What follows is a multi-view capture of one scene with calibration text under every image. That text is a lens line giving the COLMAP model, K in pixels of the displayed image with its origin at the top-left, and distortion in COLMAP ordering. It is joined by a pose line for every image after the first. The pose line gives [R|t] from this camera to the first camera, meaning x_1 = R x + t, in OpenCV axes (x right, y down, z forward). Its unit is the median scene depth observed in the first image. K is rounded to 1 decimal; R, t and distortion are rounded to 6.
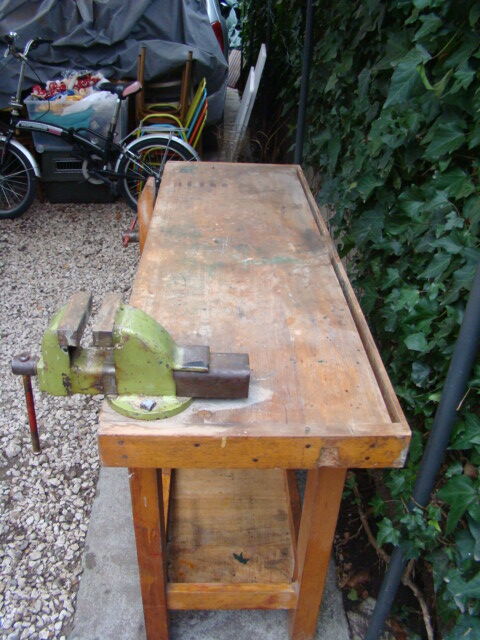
lens RADIAL K [[594.5, 0, 240.0], [0, 594.5, 320.0], [0, 0, 1]] dist [-0.173169, 0.106292]
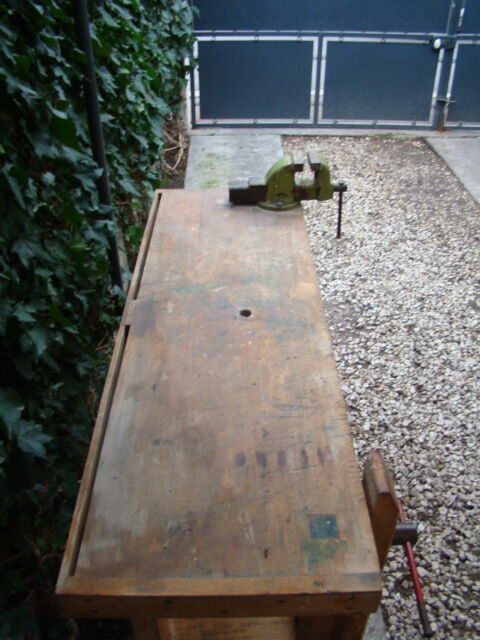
lens RADIAL K [[594.5, 0, 240.0], [0, 594.5, 320.0], [0, 0, 1]] dist [-0.173169, 0.106292]
pose [[-0.999377, -0.035190, 0.002743, -0.021843], [-0.011198, 0.389802, 0.920831, -0.772416], [-0.033474, 0.920226, -0.389953, 1.072231]]
